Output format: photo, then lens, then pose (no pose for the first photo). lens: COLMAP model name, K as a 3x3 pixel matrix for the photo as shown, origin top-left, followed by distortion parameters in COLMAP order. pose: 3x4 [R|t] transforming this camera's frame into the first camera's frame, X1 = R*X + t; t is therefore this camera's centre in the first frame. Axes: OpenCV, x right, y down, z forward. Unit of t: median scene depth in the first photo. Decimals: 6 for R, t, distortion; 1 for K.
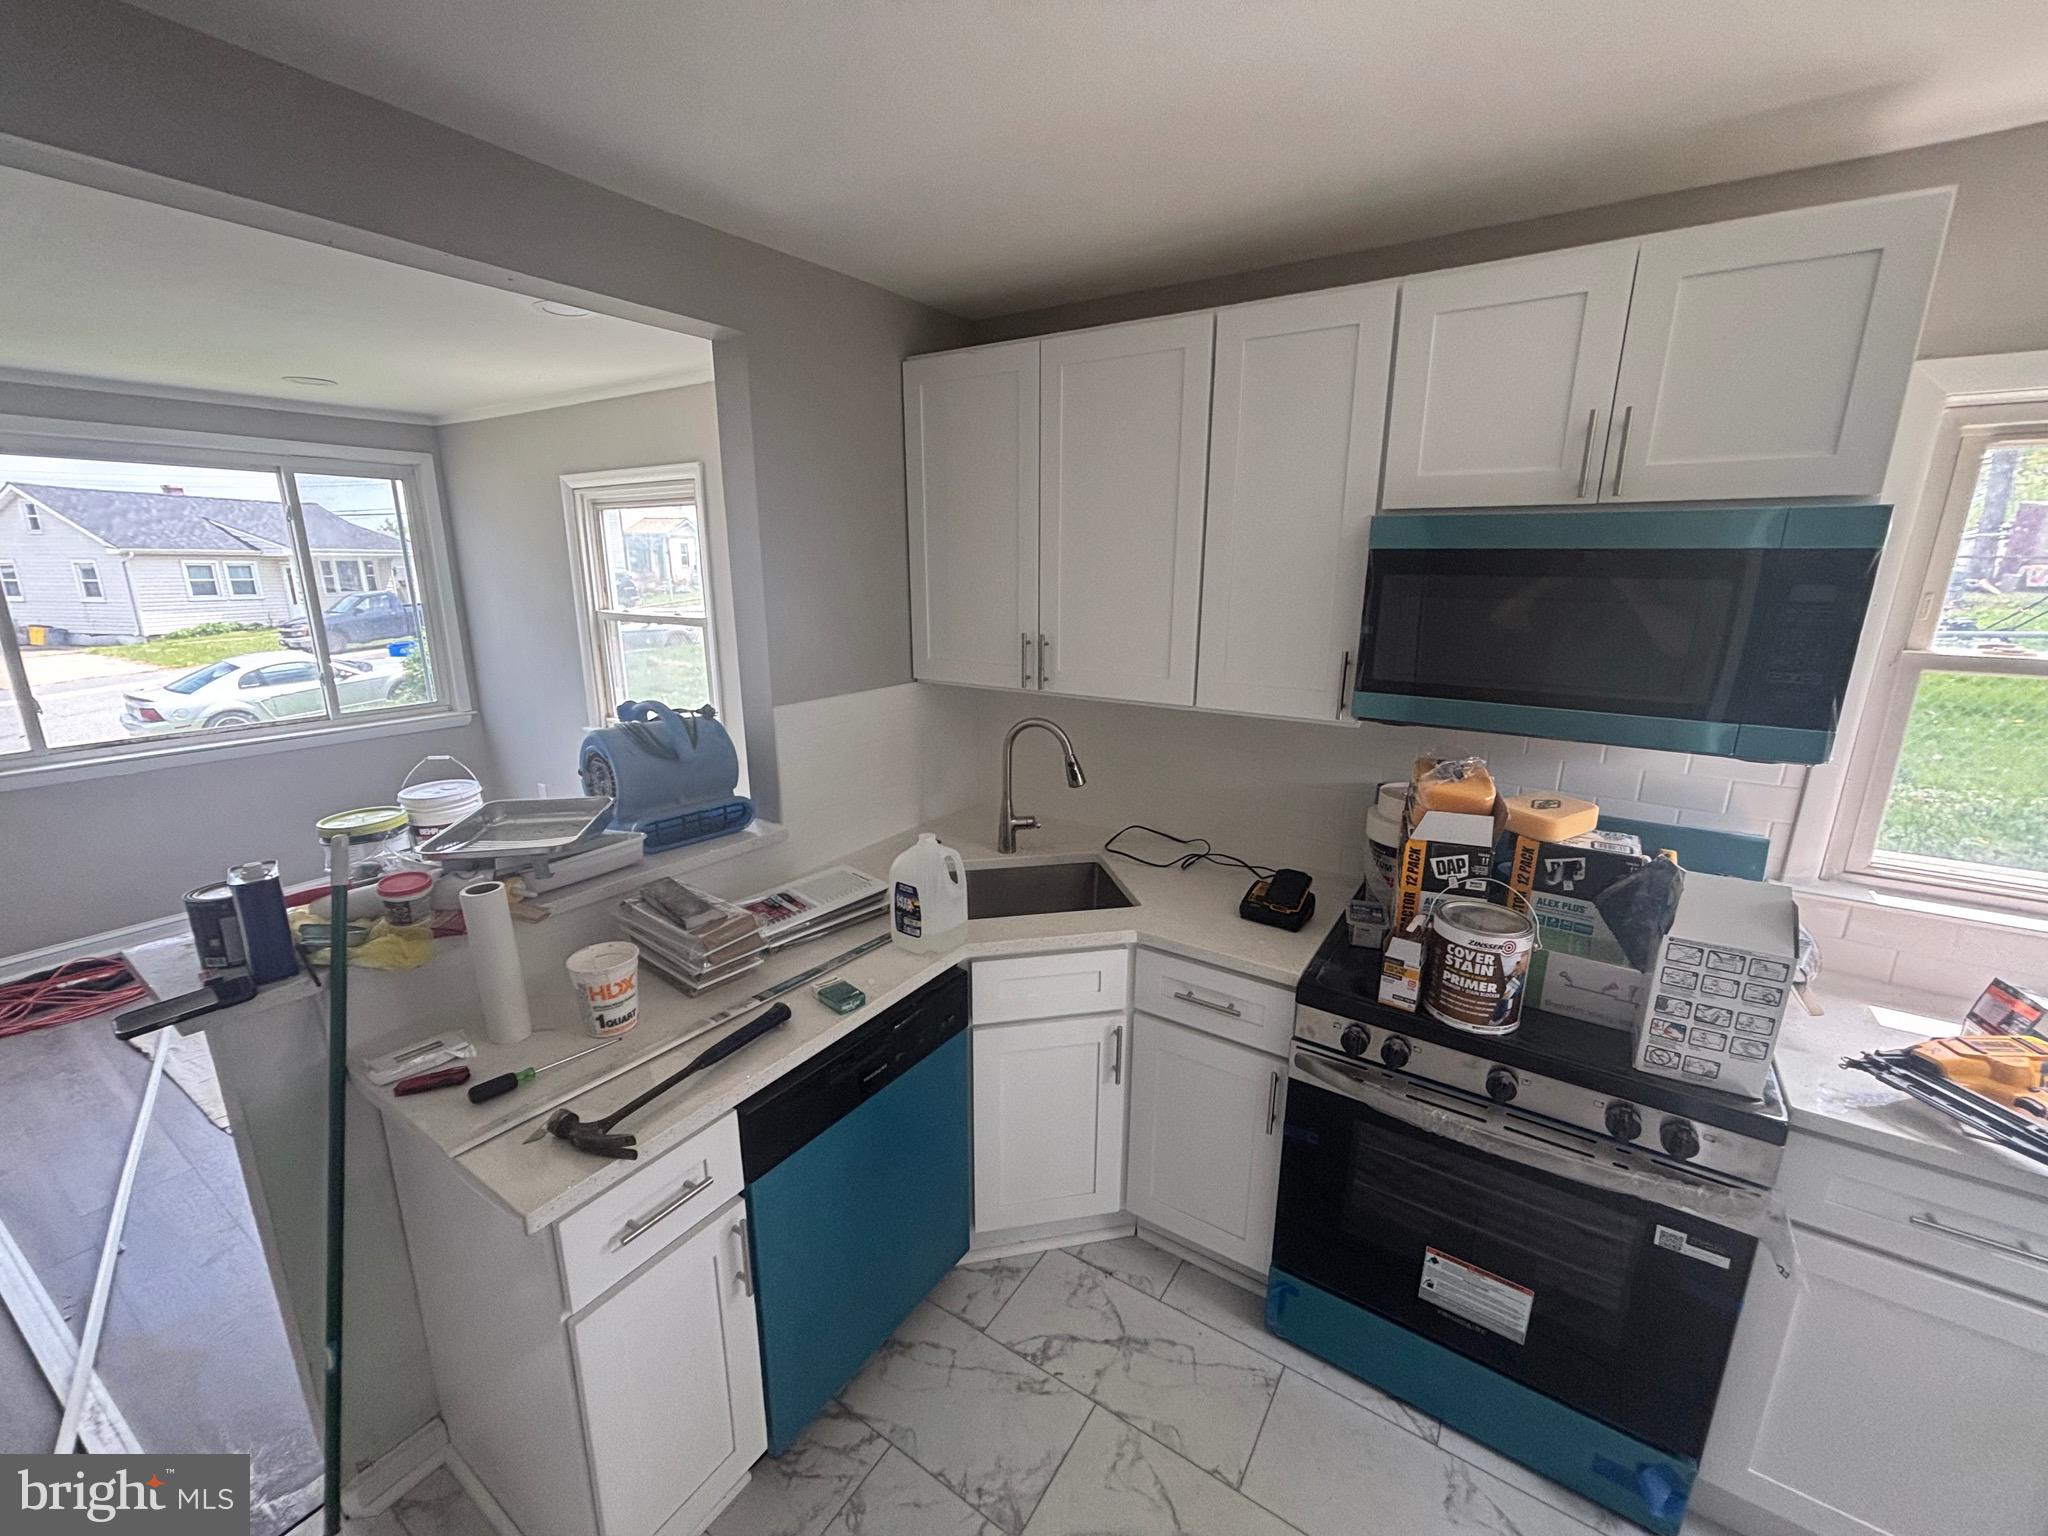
lens RADIAL K [[827.7, 0, 1024.0], [0, 827.7, 768.0], [0, 0, 1]] dist [-0.012205, 0.000269]
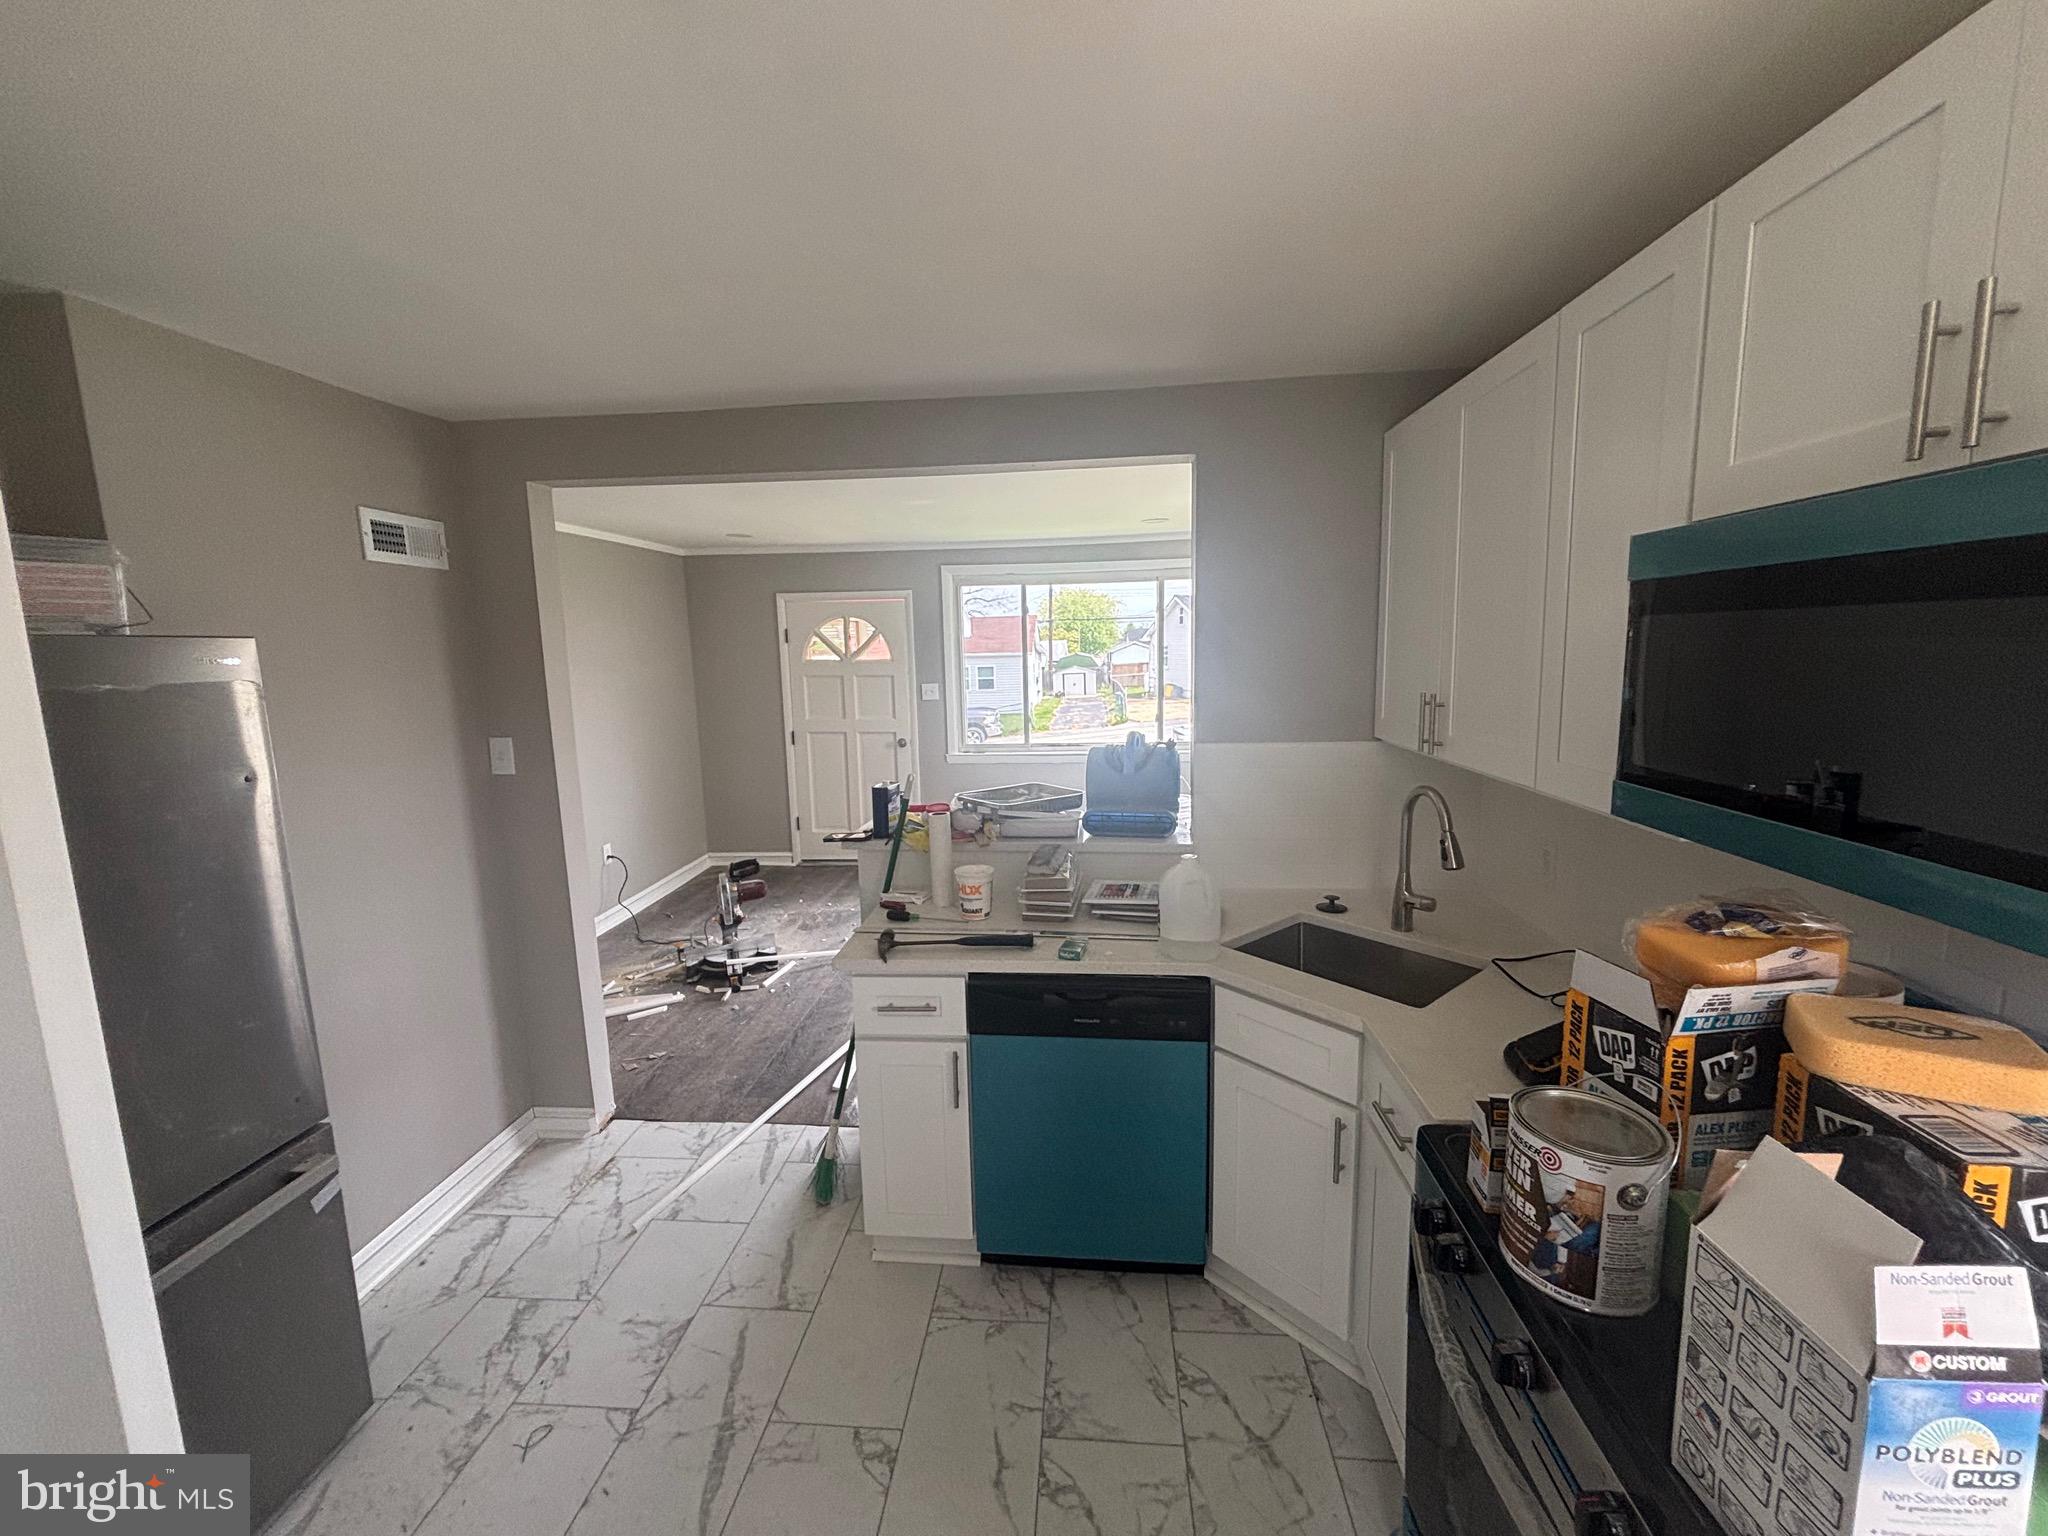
lens RADIAL K [[827.7, 0, 1024.0], [0, 827.7, 768.0], [0, 0, 1]] dist [-0.012205, 0.000269]
pose [[0.474295, 0.114277, -0.872917, 0.819999], [-0.193430, 0.980837, 0.023306, -0.022574], [0.858853, 0.157794, 0.487311, 0.228616]]
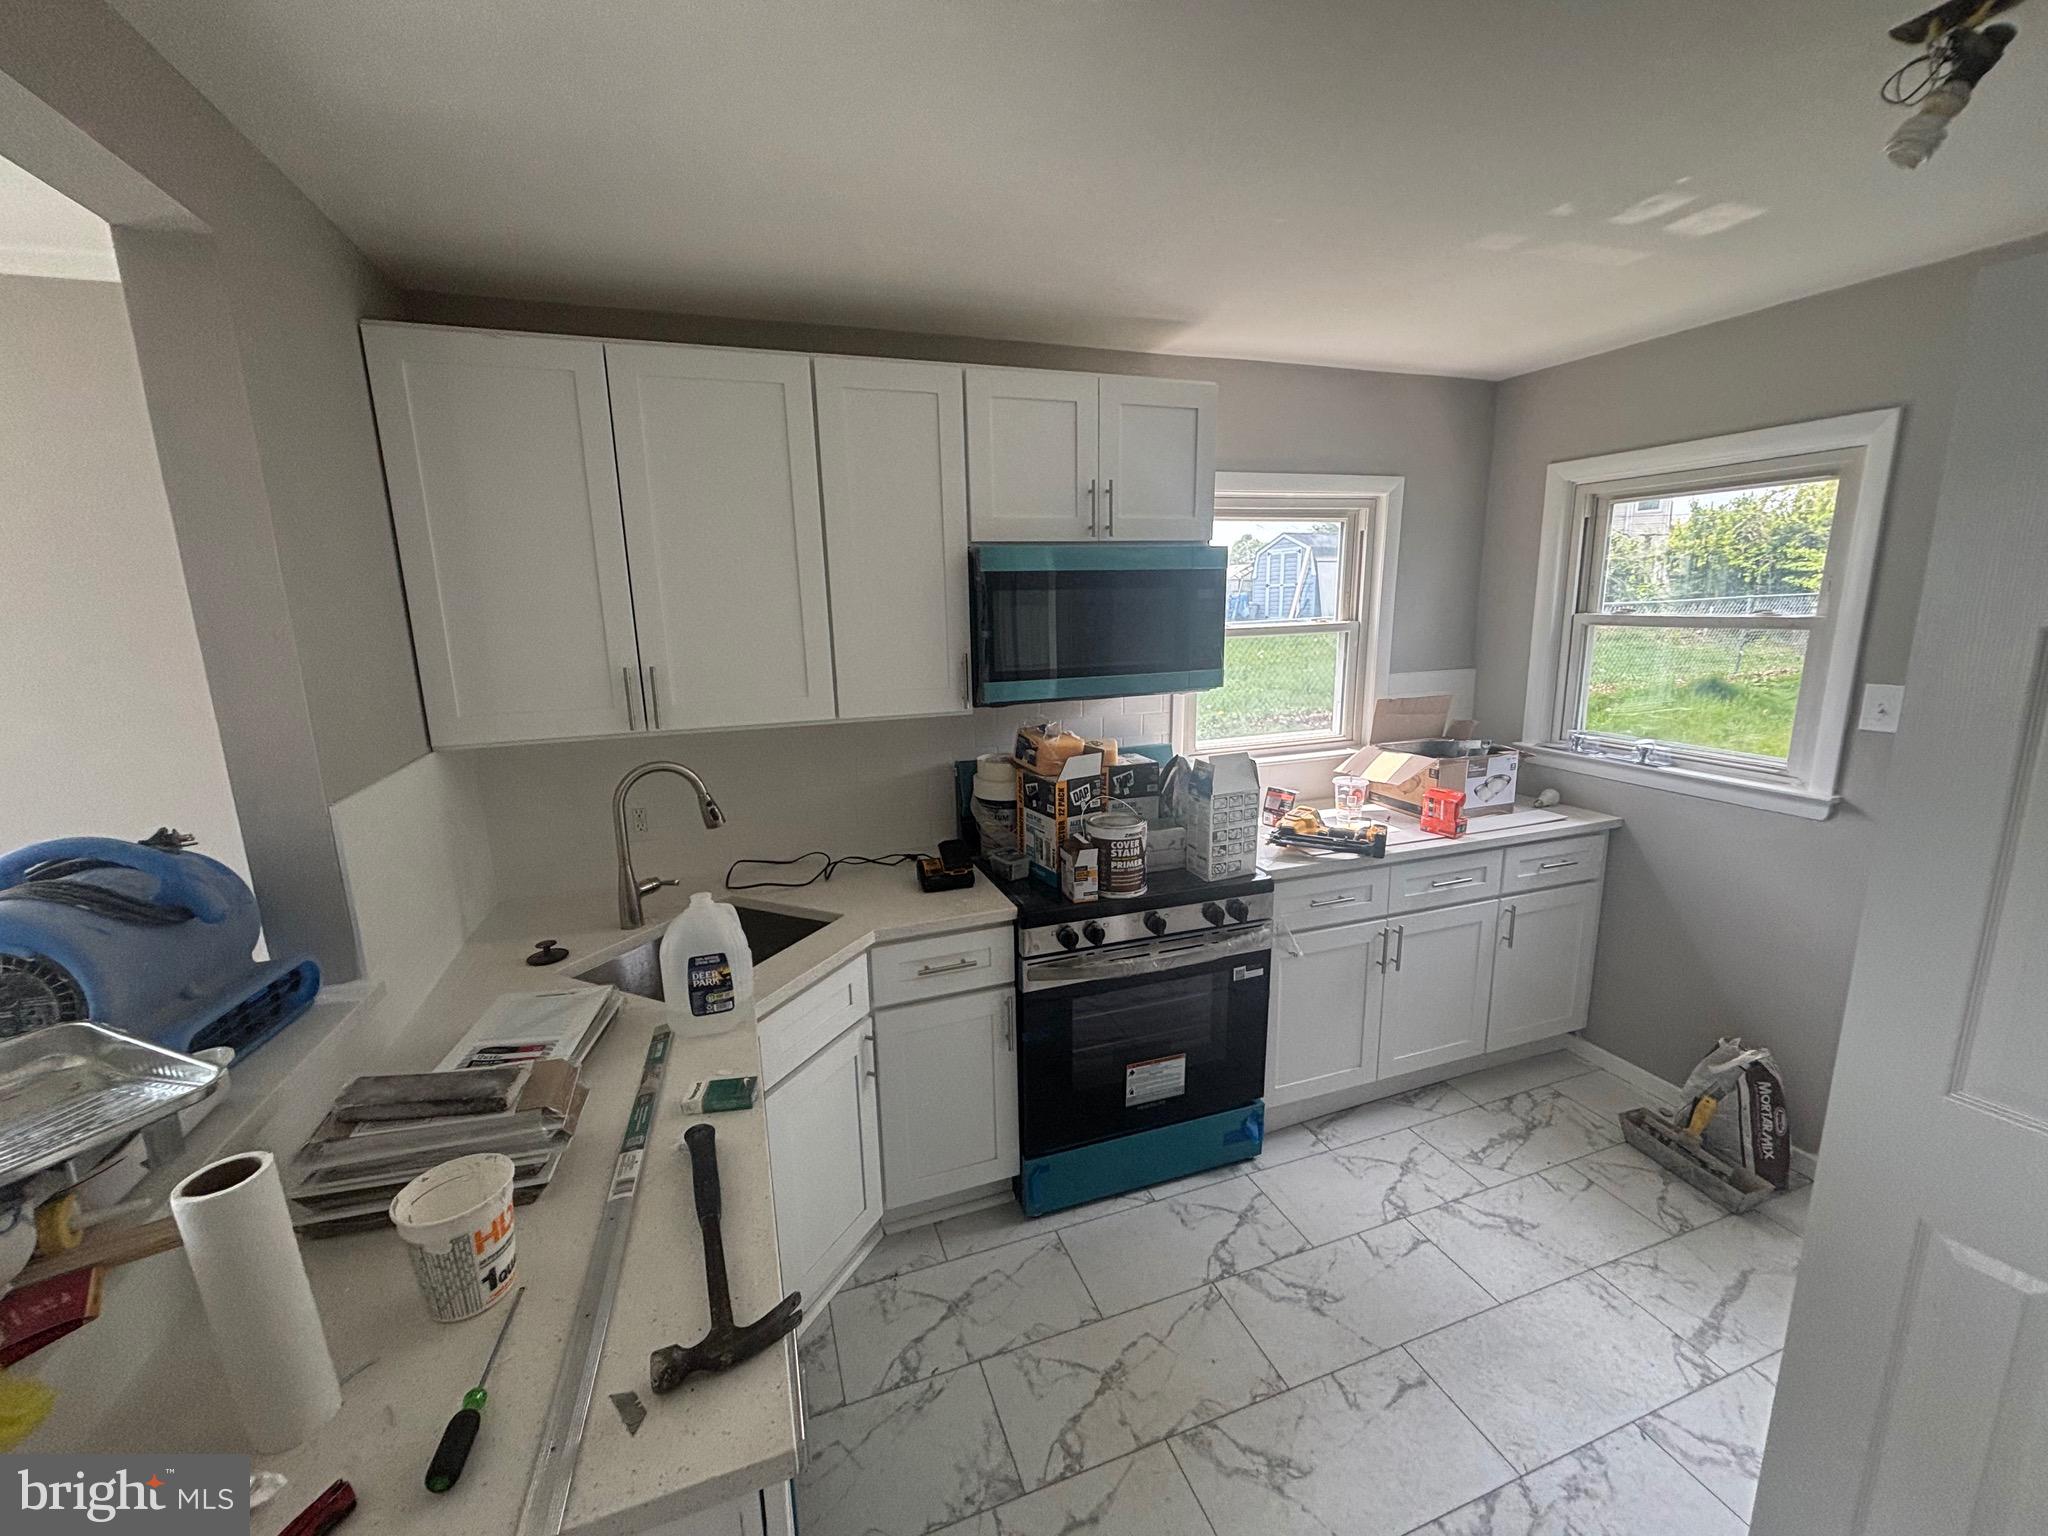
lens RADIAL K [[818.0, 0, 1024.0], [0, 818.0, 768.0], [0, 0, 1]] dist [-0.015150, -0.000029]
pose [[0.594090, -0.177205, 0.784637, -0.600081], [0.222250, 0.973623, 0.051609, -0.016552], [-0.773086, 0.143725, 0.617803, 0.208266]]
